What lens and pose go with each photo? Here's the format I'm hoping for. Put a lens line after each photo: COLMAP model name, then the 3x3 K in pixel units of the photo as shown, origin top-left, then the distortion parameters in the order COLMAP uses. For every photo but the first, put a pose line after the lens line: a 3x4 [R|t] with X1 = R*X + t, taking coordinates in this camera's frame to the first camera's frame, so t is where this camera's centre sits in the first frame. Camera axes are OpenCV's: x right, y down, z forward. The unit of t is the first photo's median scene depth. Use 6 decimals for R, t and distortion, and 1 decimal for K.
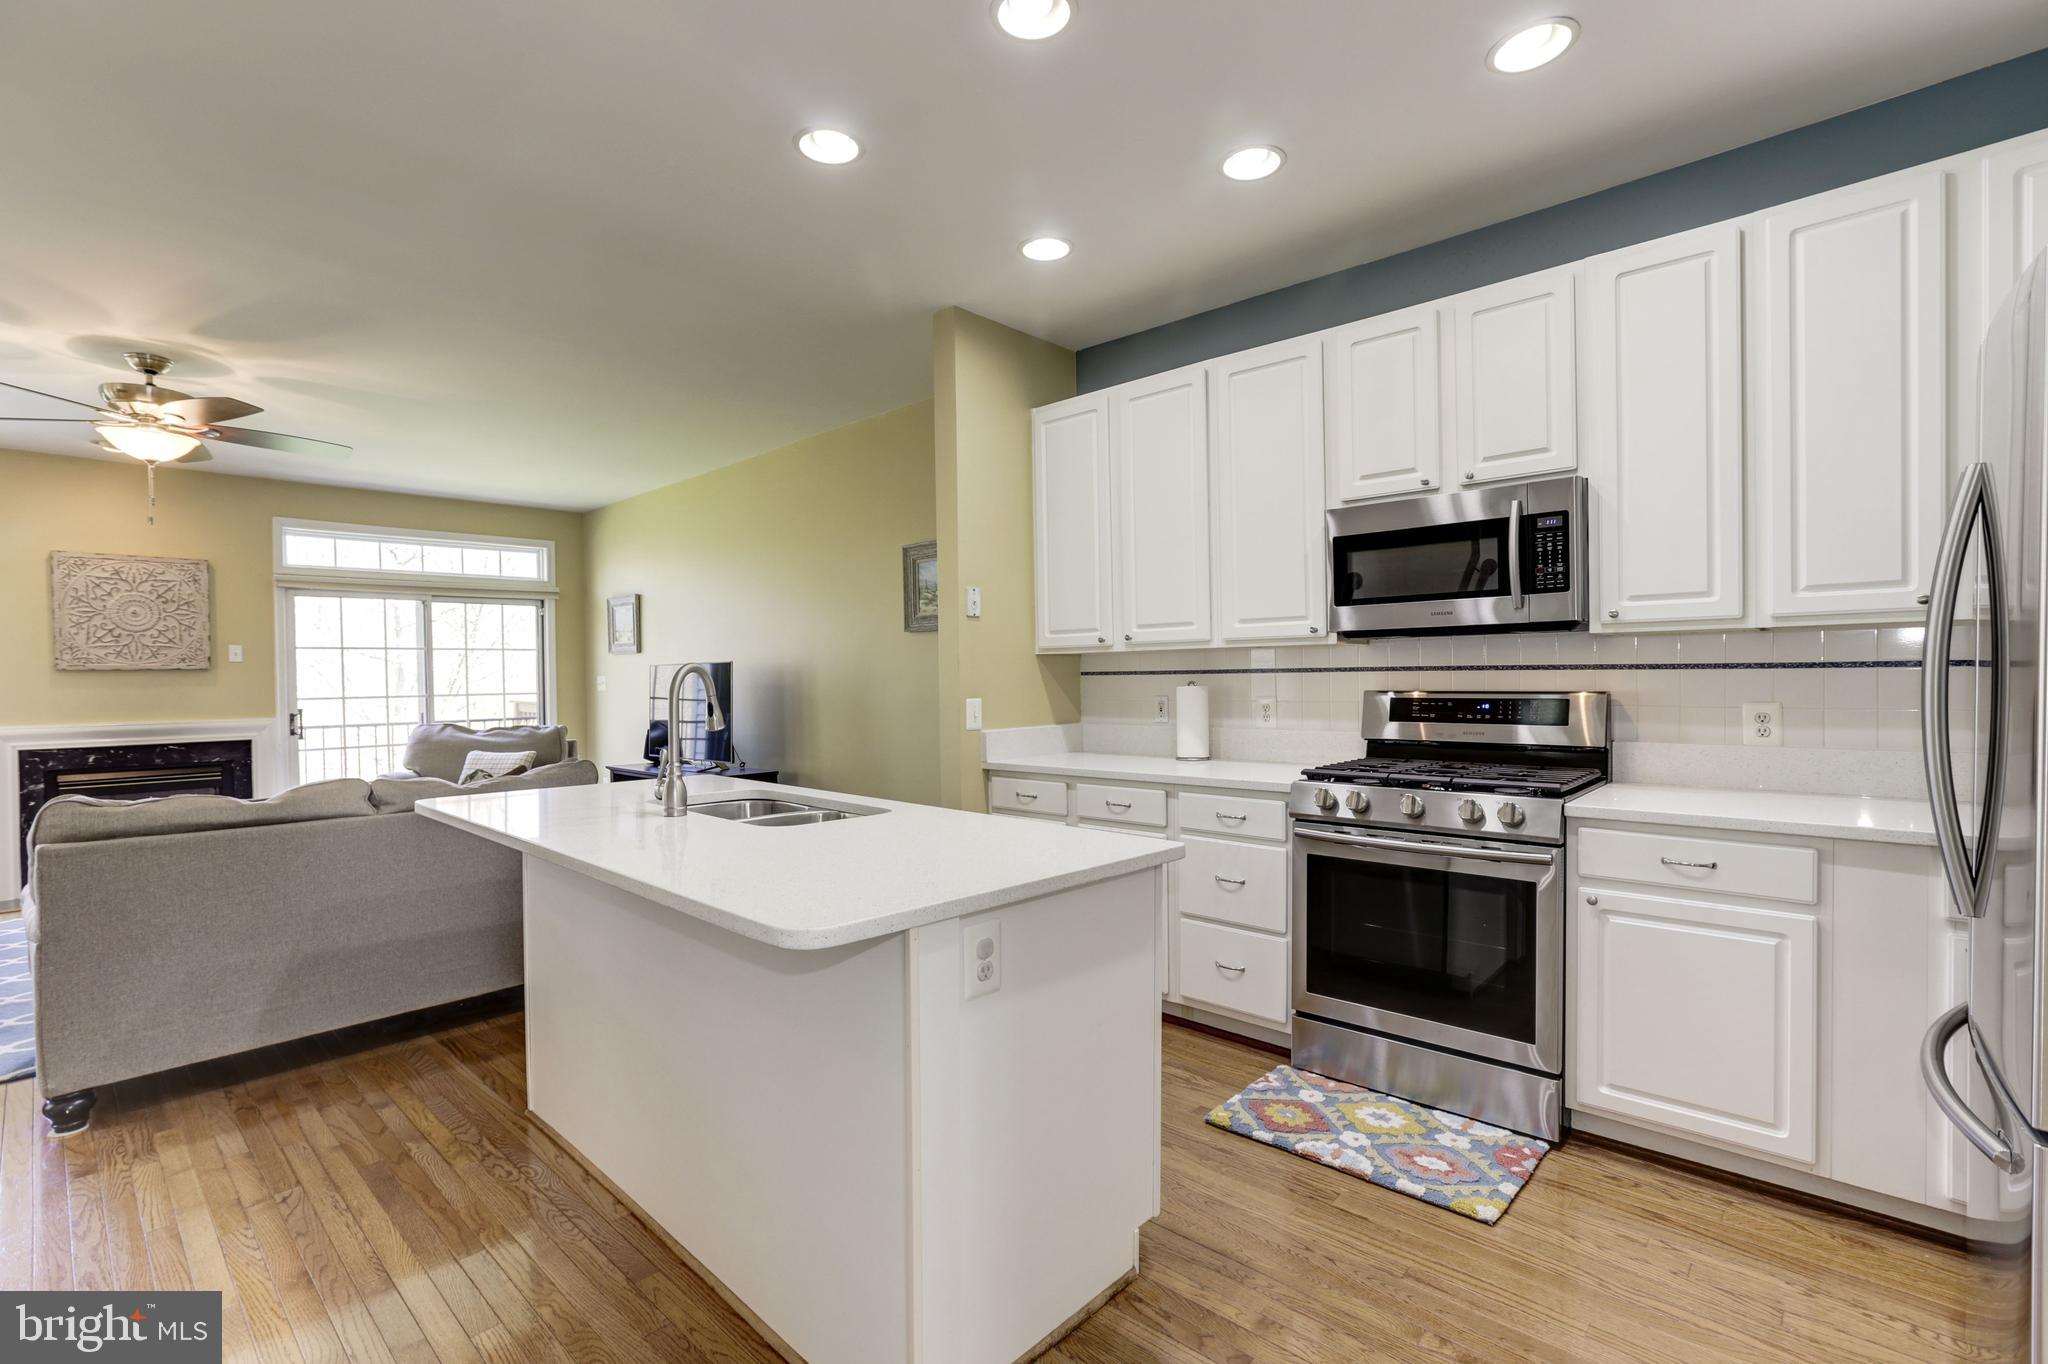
lens RADIAL K [[935.9, 0, 1014.6], [0, 935.9, 686.2], [0, 0, 1]] dist [-0.027442, 0.003423]
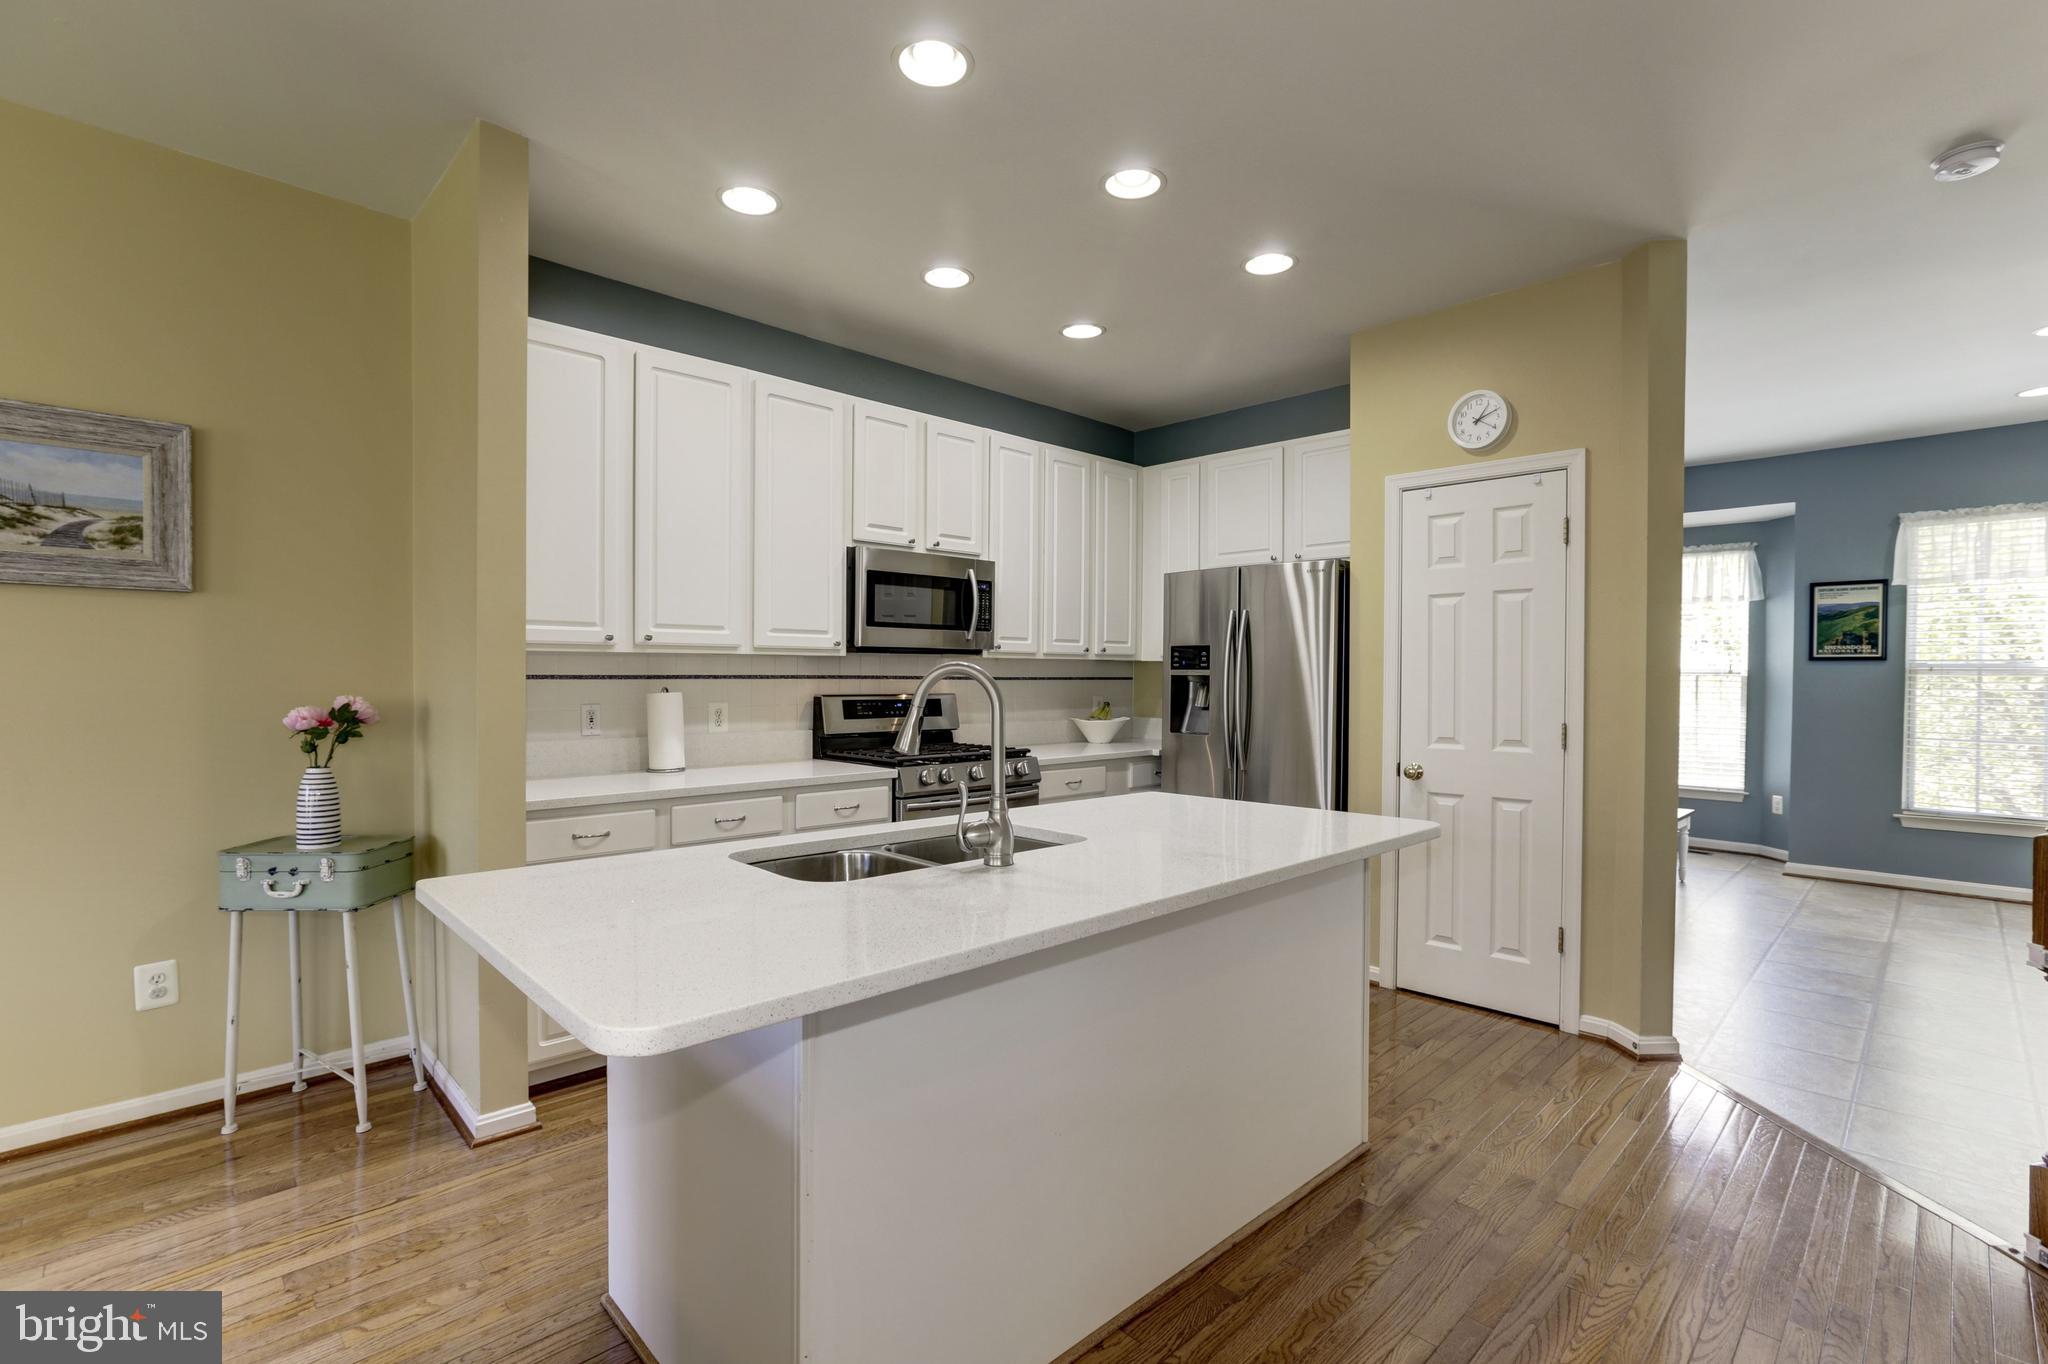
lens RADIAL K [[935.9, 0, 1027.6], [0, 935.9, 681.5], [0, 0, 1]] dist [-0.027442, 0.003423]
pose [[0.040382, 0.005287, 0.999170, -0.569608], [0.003676, 0.999978, -0.005440, -0.003604], [-0.999178, 0.003893, 0.040362, 0.475992]]
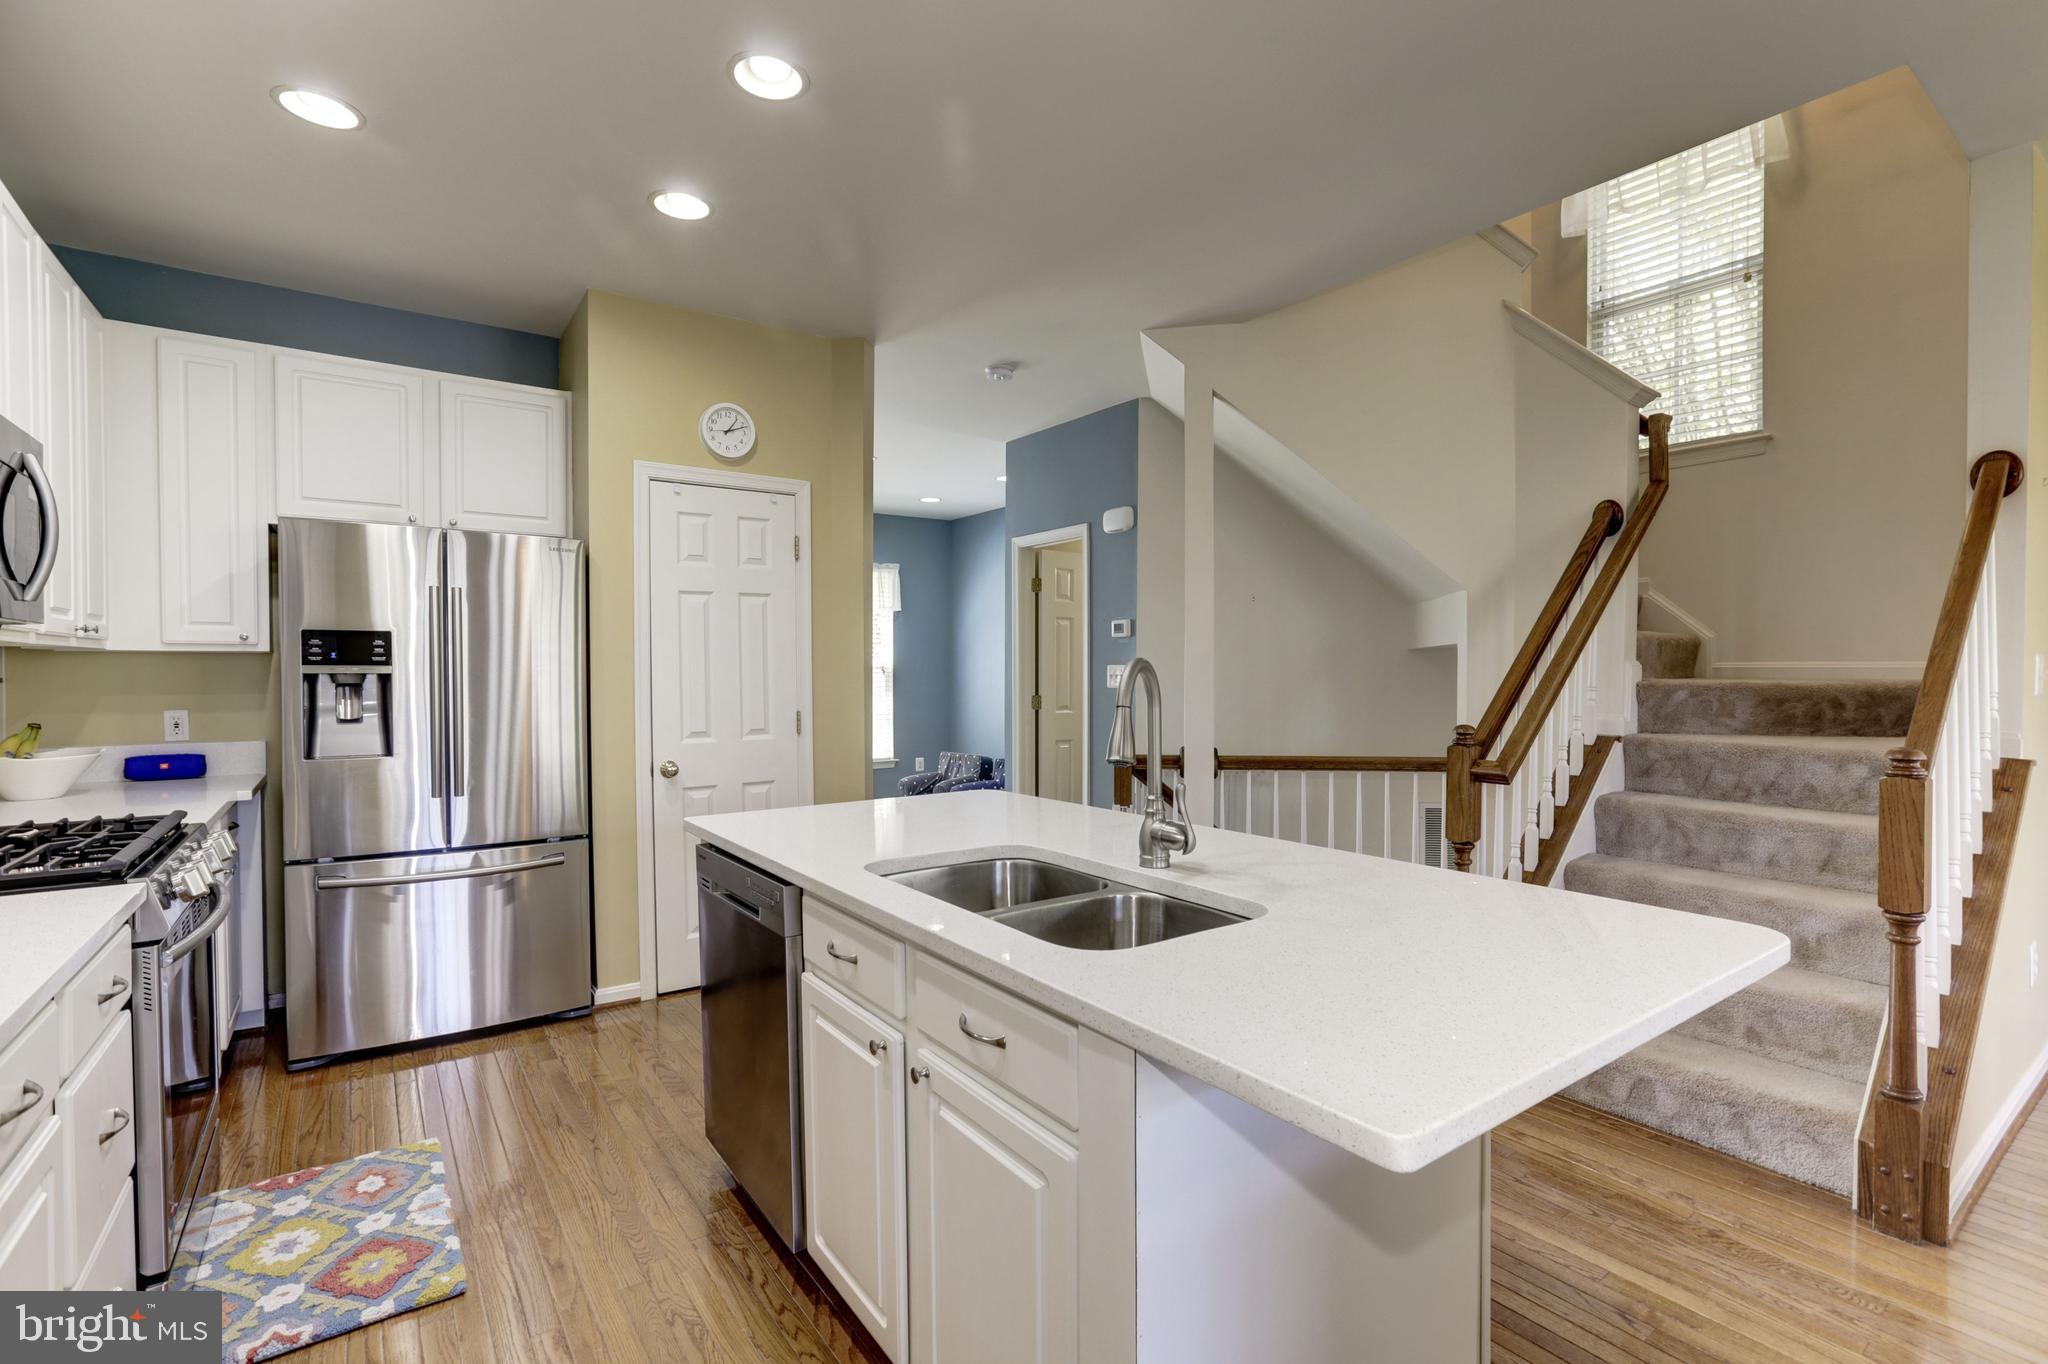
lens RADIAL K [[935.9, 0, 1018.6], [0, 935.9, 683.6], [0, 0, 1]] dist [-0.027442, 0.003423]
pose [[-0.982010, 0.014276, 0.188287, -0.202274], [0.018073, 0.999666, 0.018463, -0.010755], [-0.187960, 0.021534, -0.981941, 0.883425]]
